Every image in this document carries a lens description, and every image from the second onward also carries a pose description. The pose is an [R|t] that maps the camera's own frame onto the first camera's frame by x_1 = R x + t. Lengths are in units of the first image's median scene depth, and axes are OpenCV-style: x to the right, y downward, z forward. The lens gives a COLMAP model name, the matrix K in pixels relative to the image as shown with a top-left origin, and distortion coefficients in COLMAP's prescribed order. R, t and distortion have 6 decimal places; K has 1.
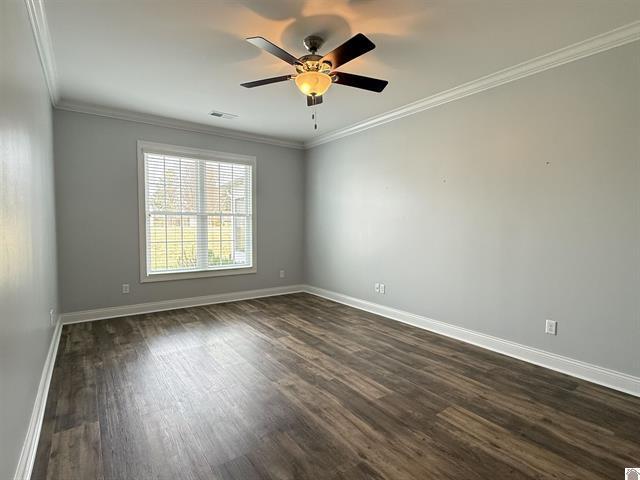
lens RADIAL K [[322.3, 0, 320.1], [0, 322.3, 237.4], [0, 0, 1]] dist [0.000244, 0.000054]
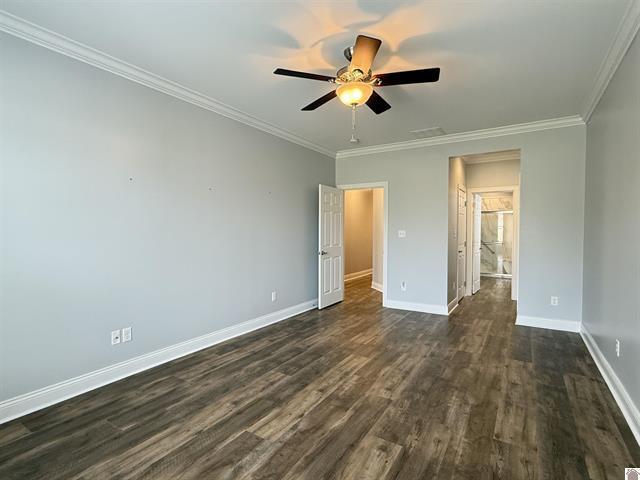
lens RADIAL K [[322.3, 0, 319.0], [0, 322.3, 240.2], [0, 0, 1]] dist [0.000244, 0.000054]
pose [[-0.360112, -0.032996, 0.932325, -0.740313], [0.038891, 0.997975, 0.050342, -0.061716], [-0.932098, 0.054388, -0.358099, 1.195961]]
